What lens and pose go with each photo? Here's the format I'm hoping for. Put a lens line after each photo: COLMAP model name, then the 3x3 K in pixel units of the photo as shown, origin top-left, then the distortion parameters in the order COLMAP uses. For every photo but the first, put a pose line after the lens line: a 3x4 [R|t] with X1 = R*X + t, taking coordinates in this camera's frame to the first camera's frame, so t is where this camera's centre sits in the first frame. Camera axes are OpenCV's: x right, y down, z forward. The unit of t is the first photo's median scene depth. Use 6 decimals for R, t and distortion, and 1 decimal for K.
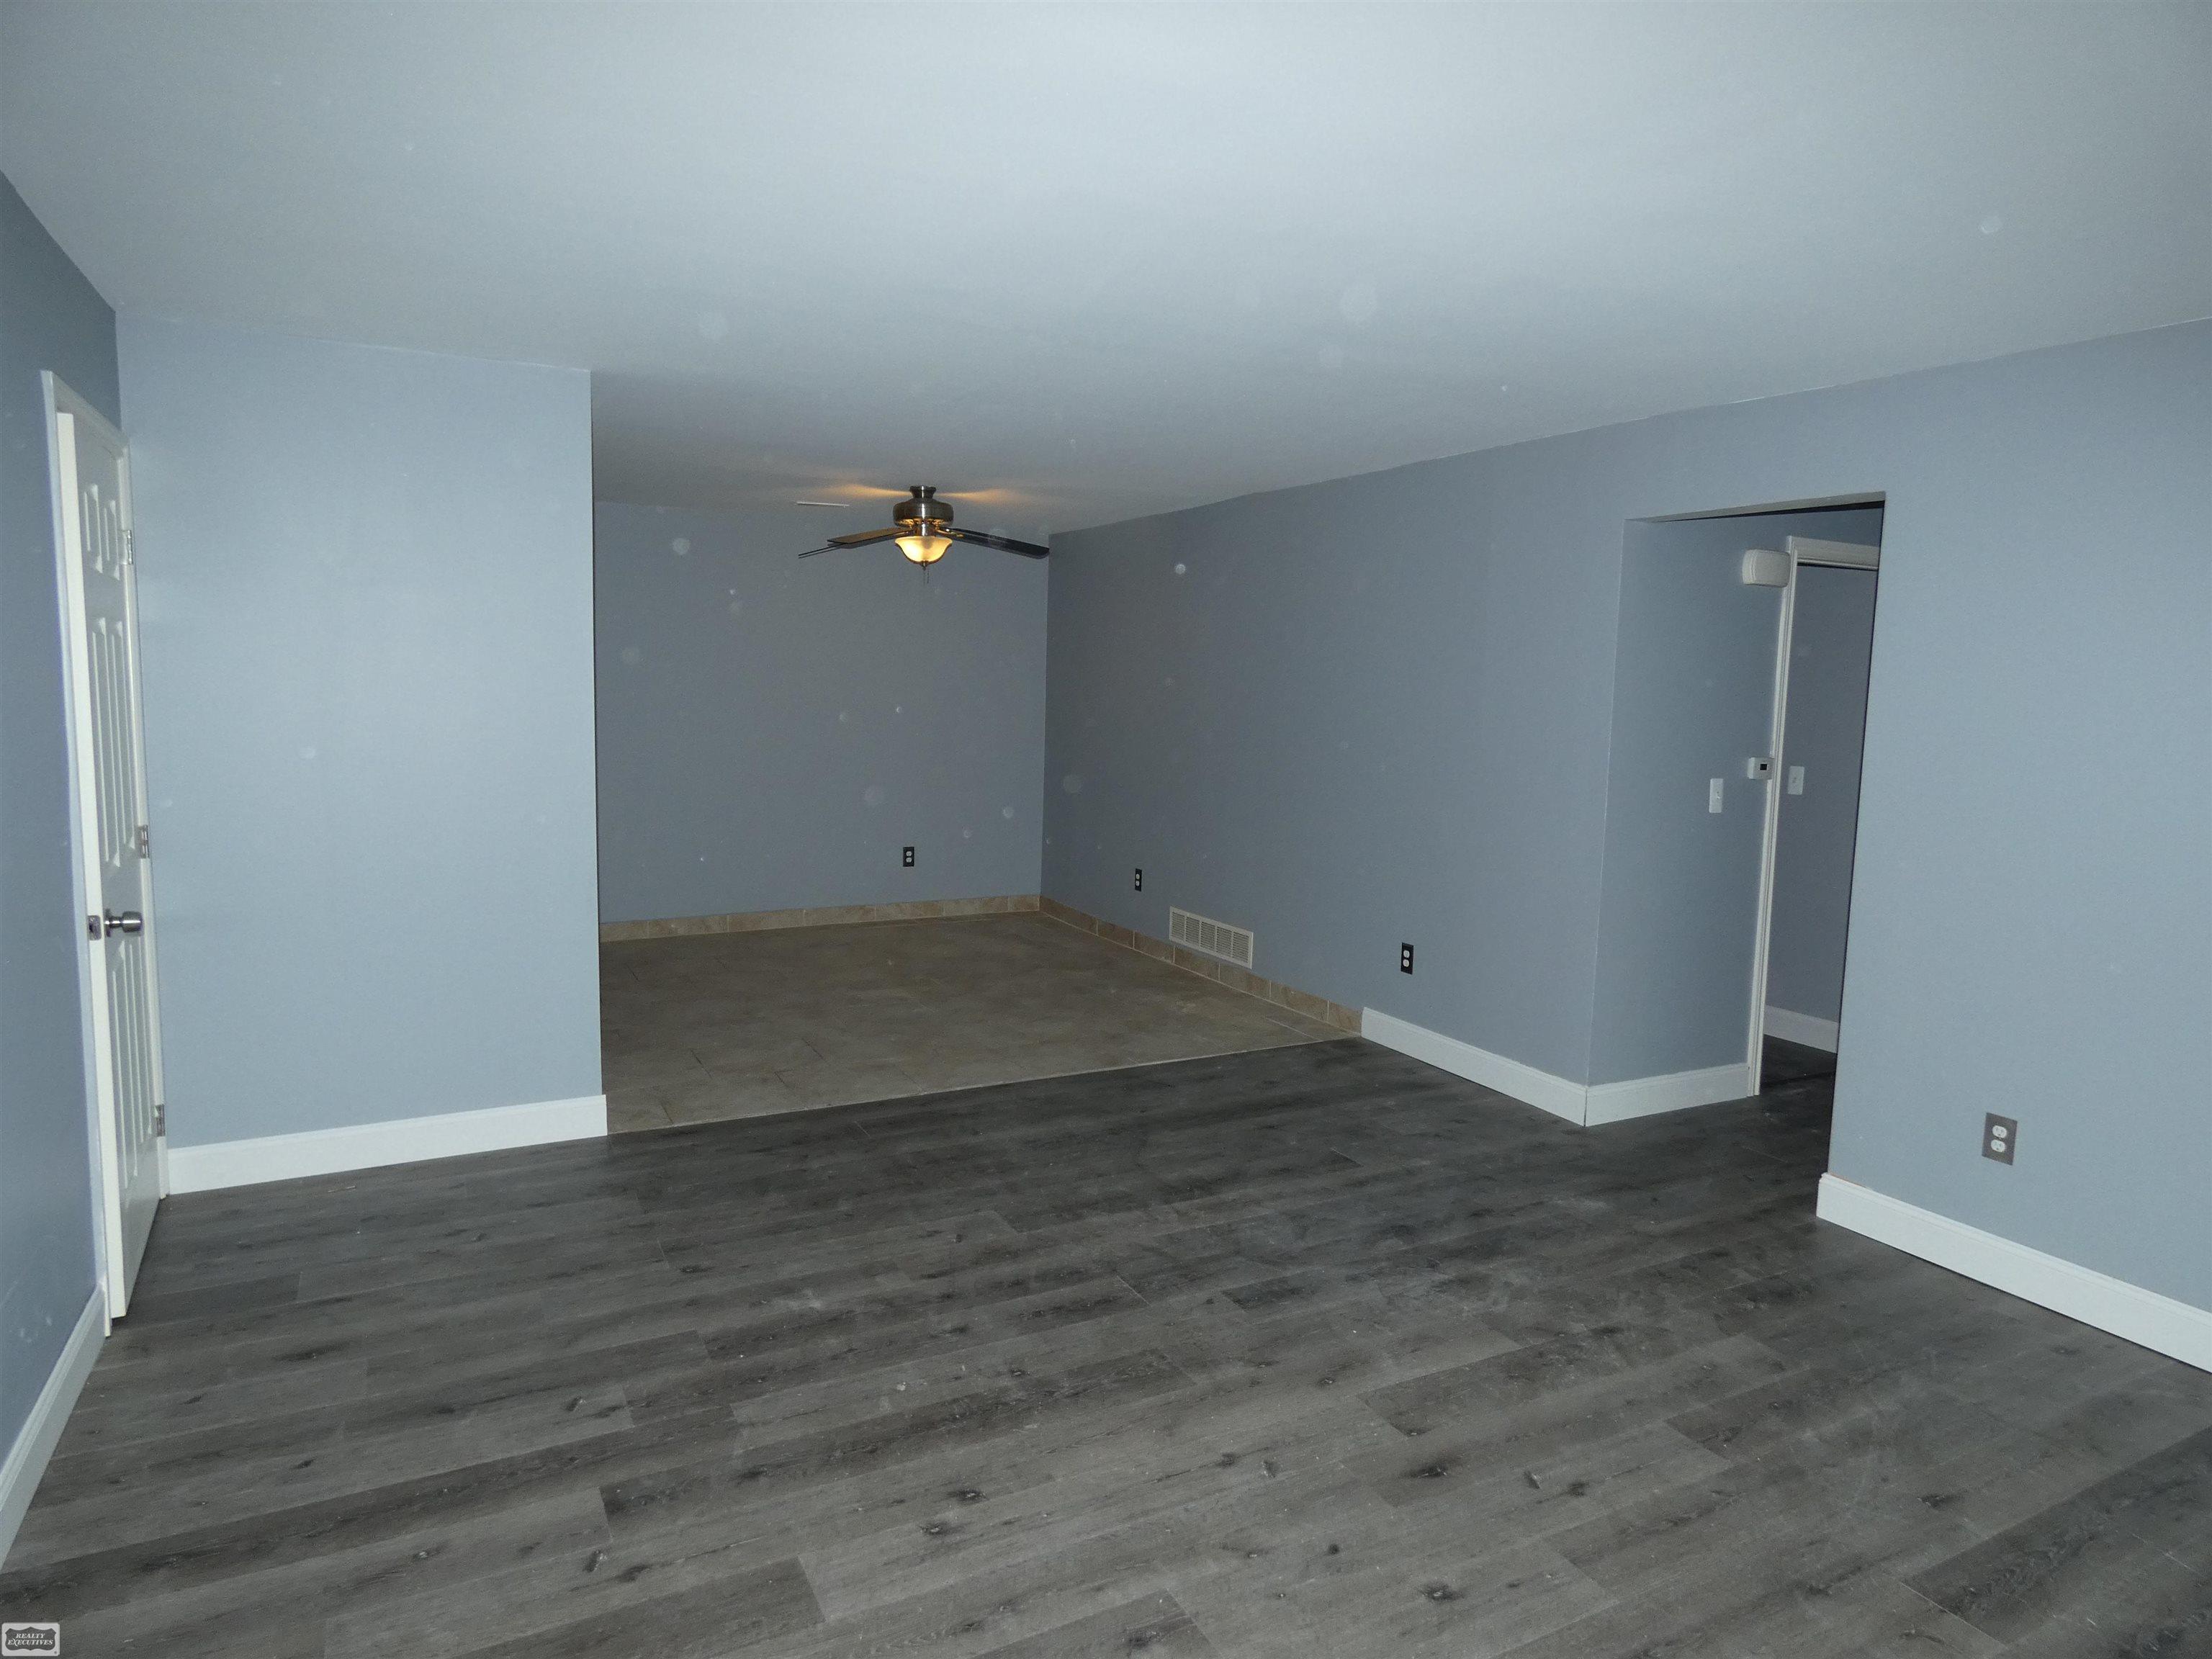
lens RADIAL K [[1333.3, 0, 1106.0], [0, 1333.3, 829.5], [0, 0, 1]] dist [0.010465, -0.004663]
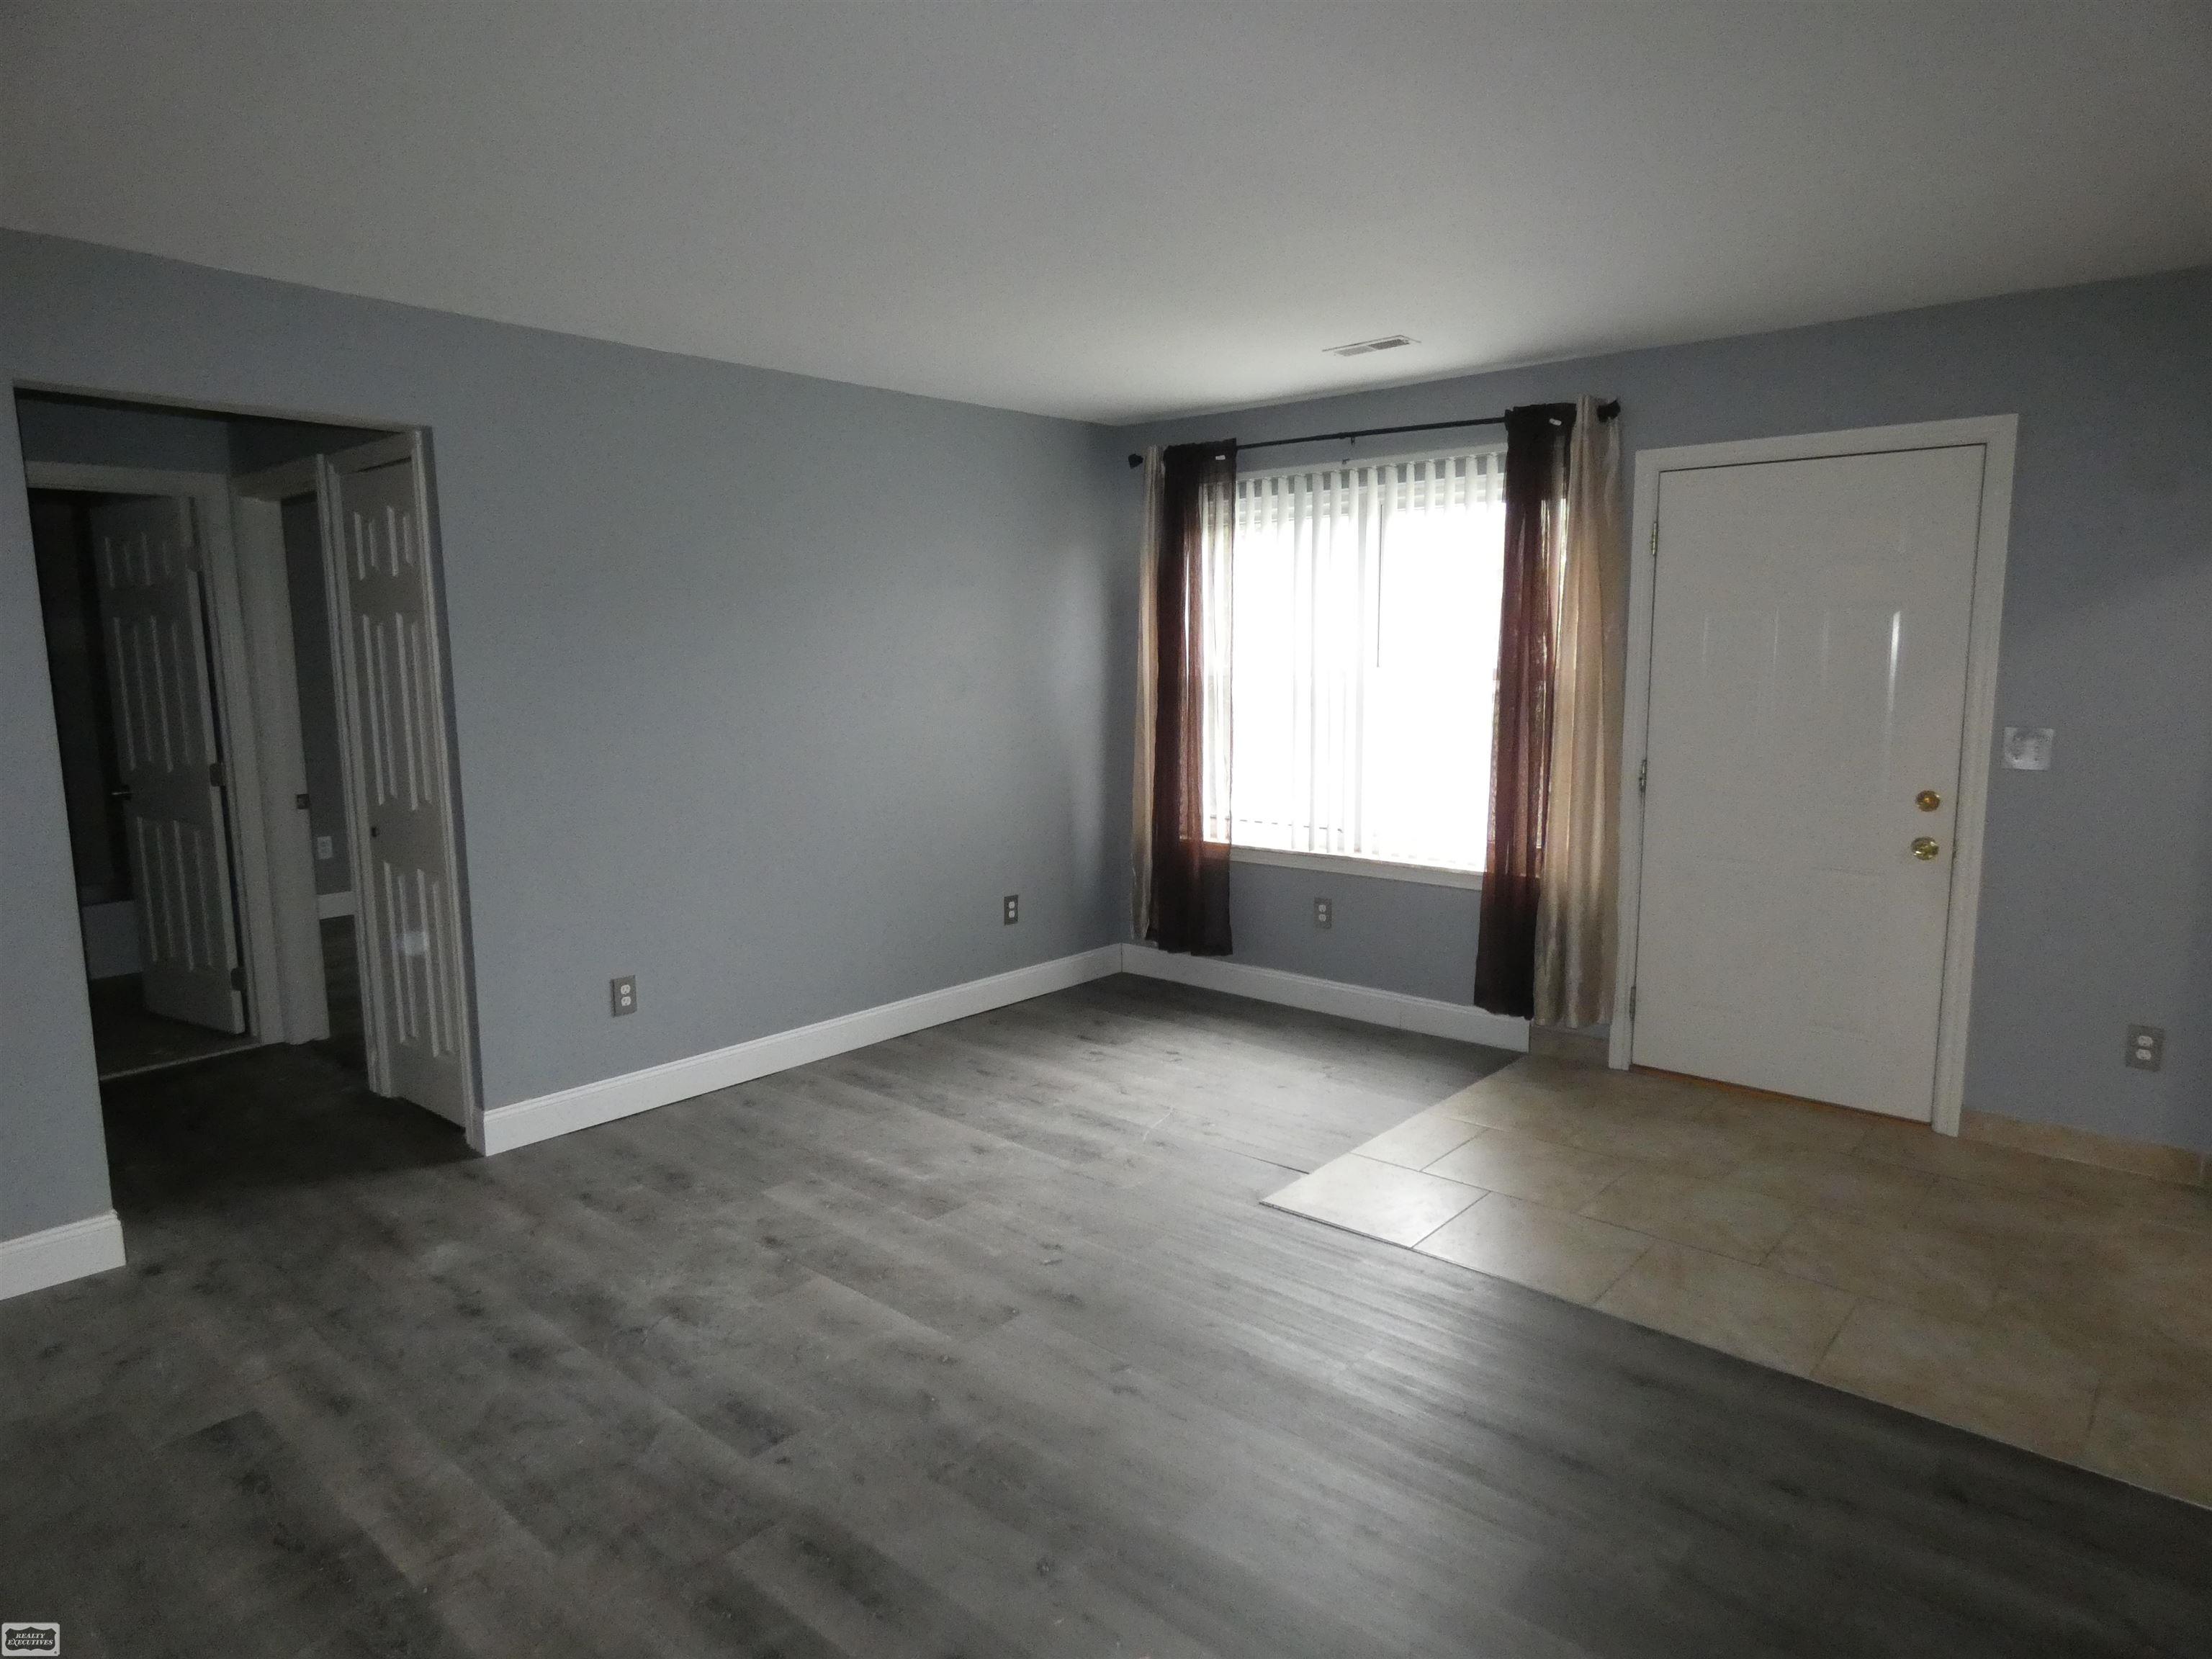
lens RADIAL K [[1327.1, 0, 1109.3], [0, 1327.1, 827.7], [0, 0, 1]] dist [0.001487, -0.000581]
pose [[-0.357864, -0.148888, 0.921827, -0.527059], [0.107104, 0.974146, 0.198917, -0.102081], [-0.927611, 0.169917, -0.332666, 0.865871]]
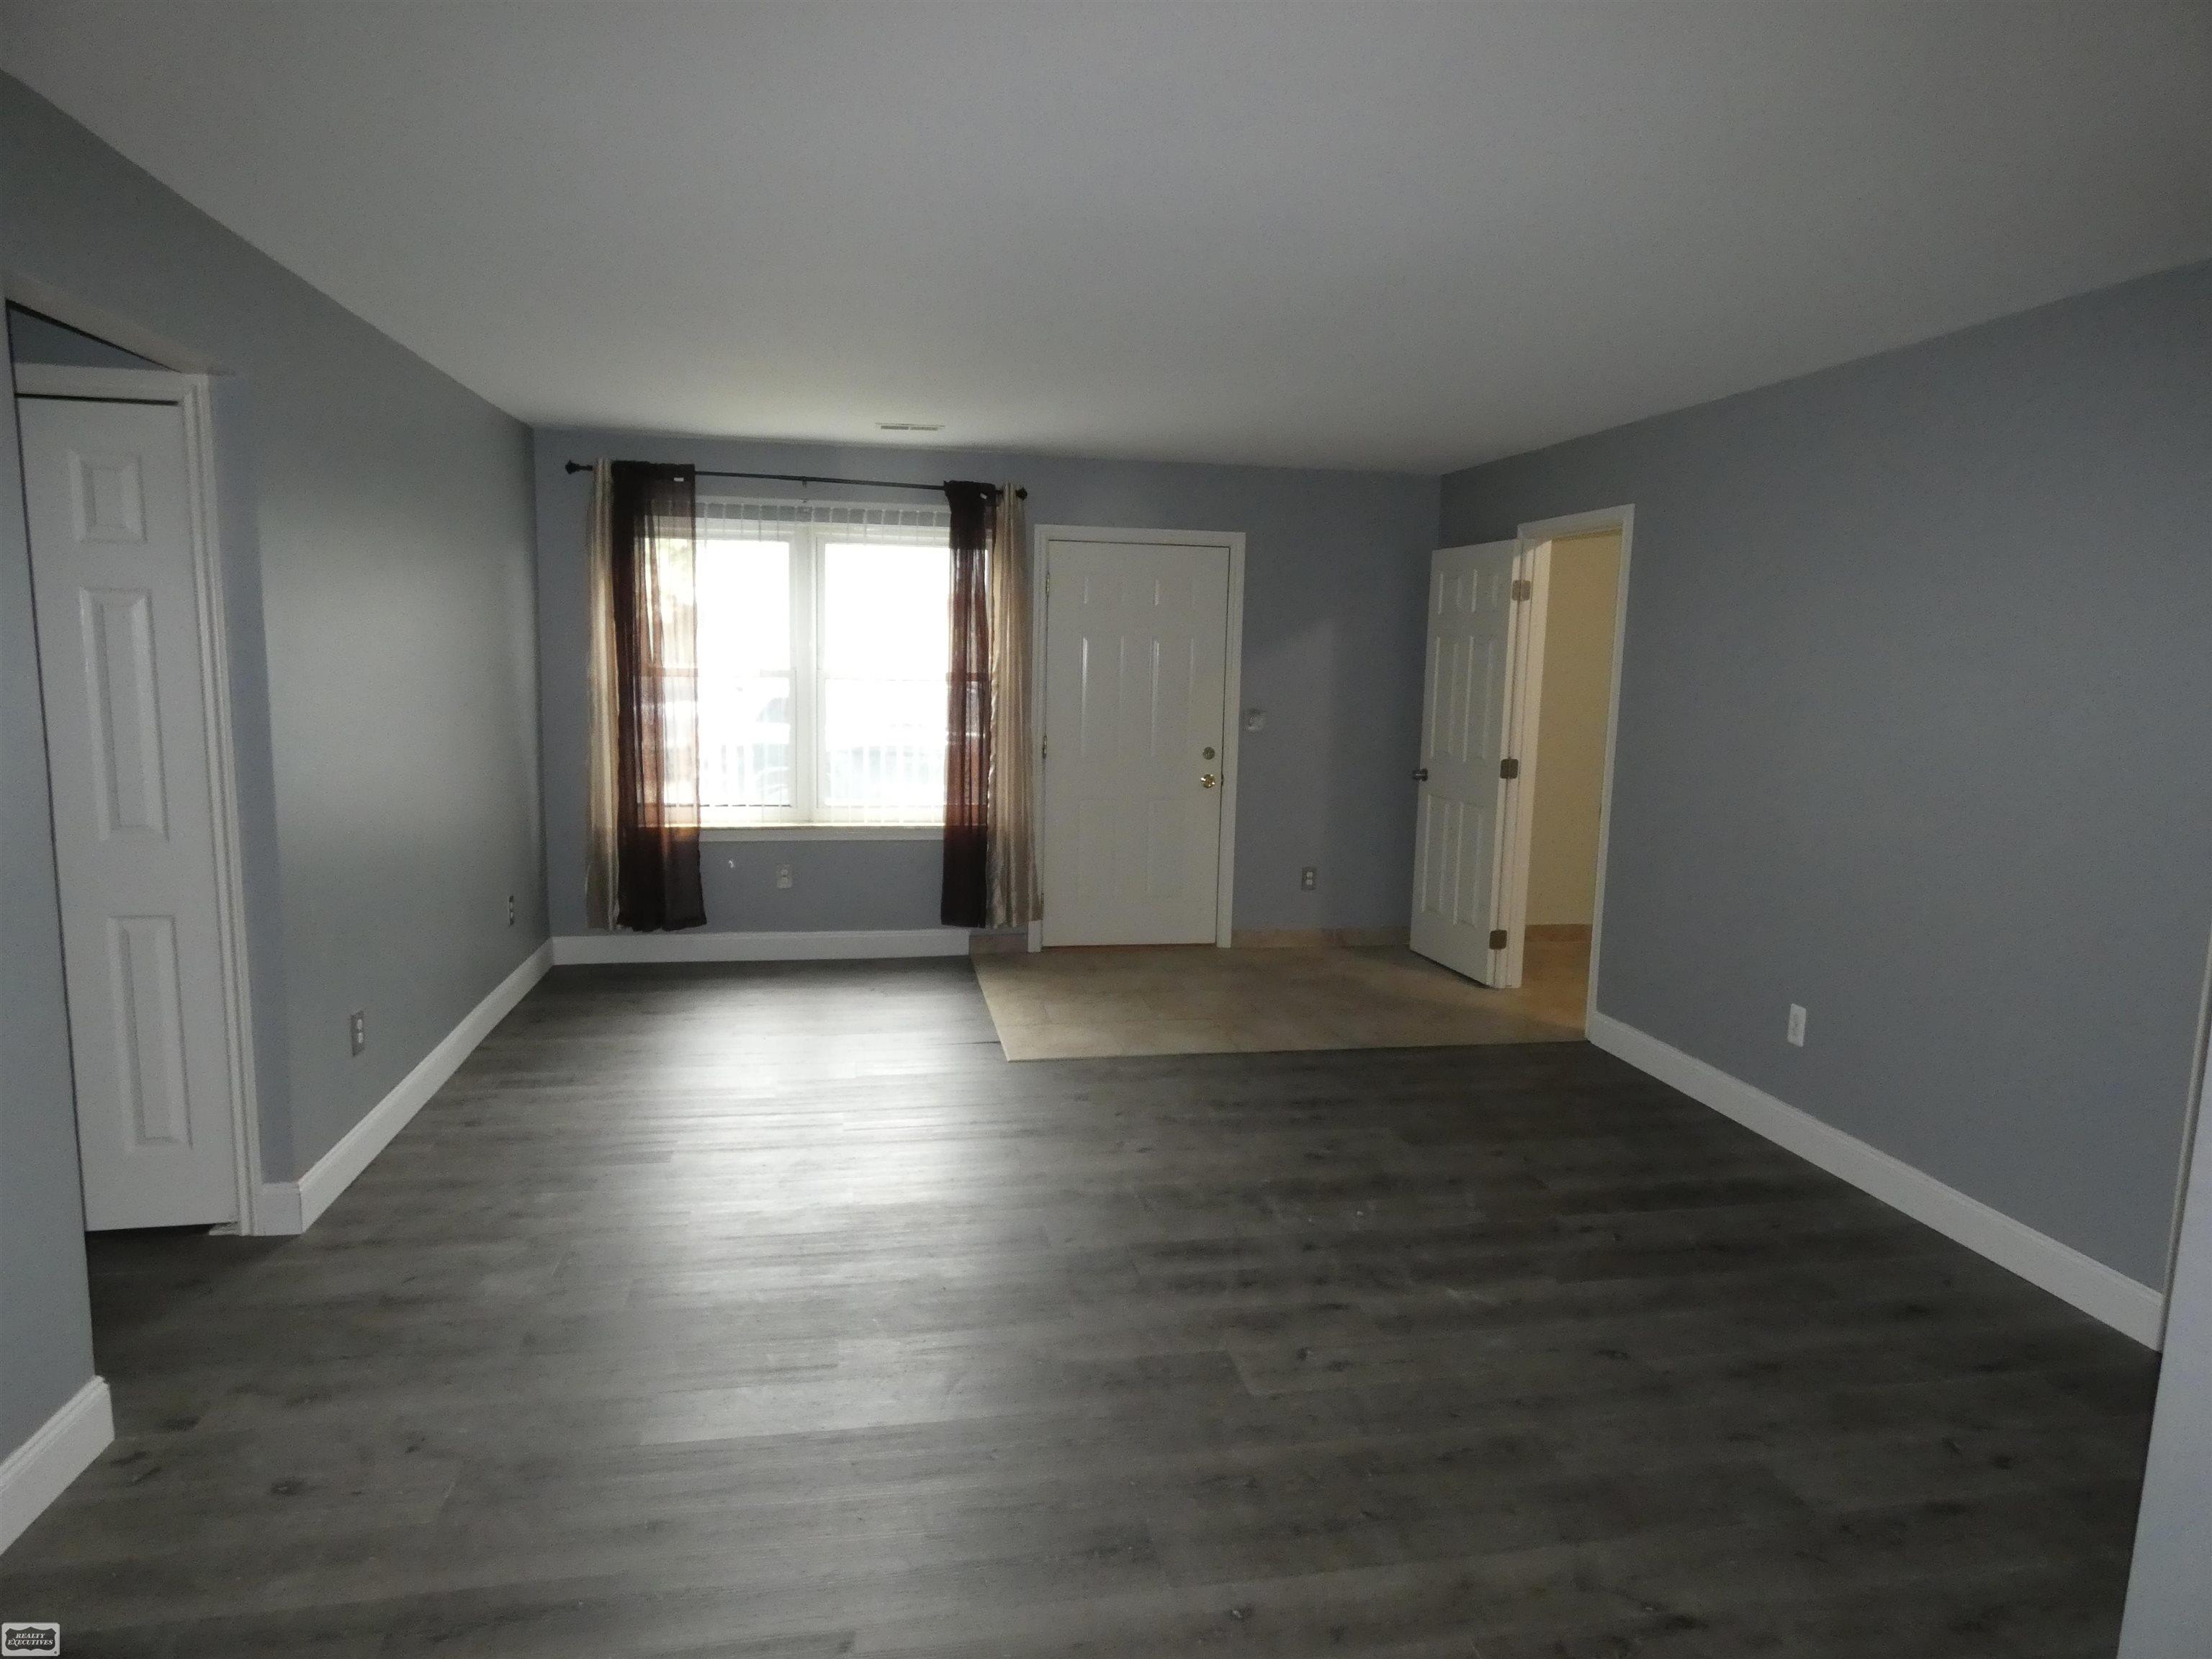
lens RADIAL K [[1327.1, 0, 1109.3], [0, 1327.1, 827.7], [0, 0, 1]] dist [0.001487, -0.000581]
pose [[-0.955337, -0.083119, 0.283589, -0.187600], [-0.010820, 0.968825, 0.247510, -0.184278], [-0.295321, 0.233387, -0.926454, 1.597119]]
